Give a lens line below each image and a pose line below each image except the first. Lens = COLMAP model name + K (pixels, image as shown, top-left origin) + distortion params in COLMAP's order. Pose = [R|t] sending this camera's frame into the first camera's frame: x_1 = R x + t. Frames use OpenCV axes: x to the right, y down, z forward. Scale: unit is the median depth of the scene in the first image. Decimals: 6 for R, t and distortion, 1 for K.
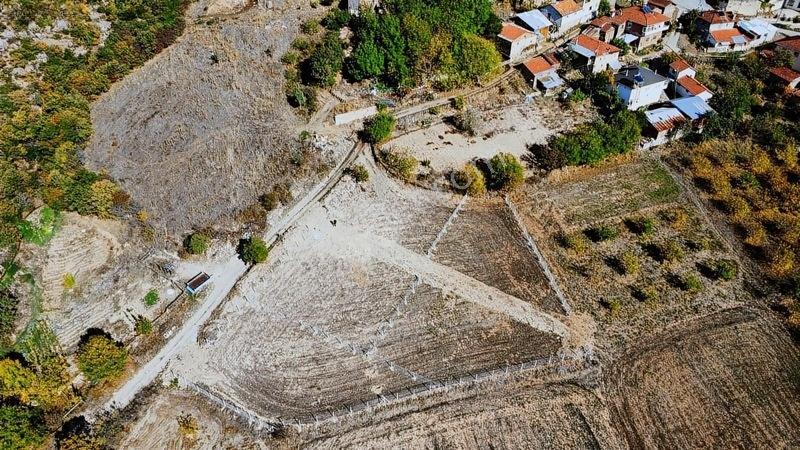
lens RADIAL K [[574.6, 0, 398.8], [0, 574.6, 224.4], [0, 0, 1]] dist [-0.025131, -0.010144]
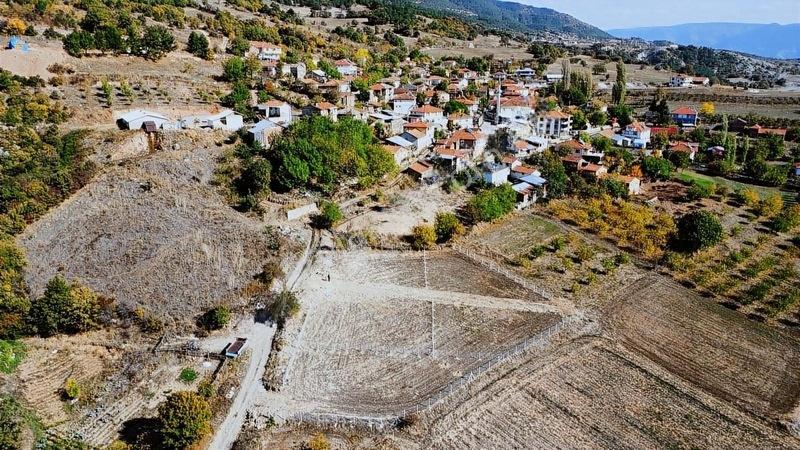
lens RADIAL K [[574.6, 0, 398.7], [0, 574.6, 224.6], [0, 0, 1]] dist [-0.025131, -0.010144]
pose [[0.894121, -0.134335, 0.427202, -0.444121], [0.281986, 0.909967, -0.304047, 0.257604], [-0.347896, 0.392320, 0.851501, -0.003149]]
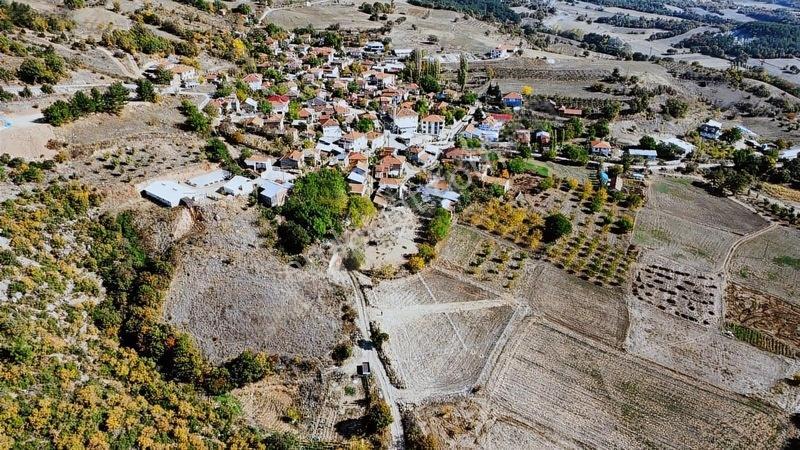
lens RADIAL K [[574.6, 0, 398.6], [0, 574.6, 222.6], [0, 0, 1]] dist [-0.025131, -0.010144]
pose [[0.681214, -0.315436, 0.660641, -1.155586], [0.446367, 0.894230, -0.033300, -0.168563], [-0.580261, 0.317573, 0.749963, -0.431797]]
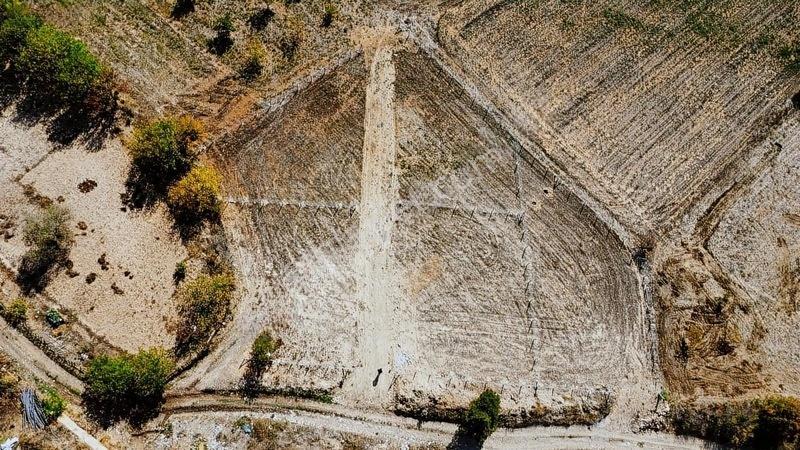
lens RADIAL K [[574.6, 0, 394.9], [0, 574.6, 223.7], [0, 0, 1]] dist [-0.025131, -0.010144]
pose [[-0.443256, -0.860881, 0.249816, -0.162722], [0.543173, -0.036253, 0.838838, -0.507490], [-0.713083, 0.507513, 0.483677, 0.586036]]
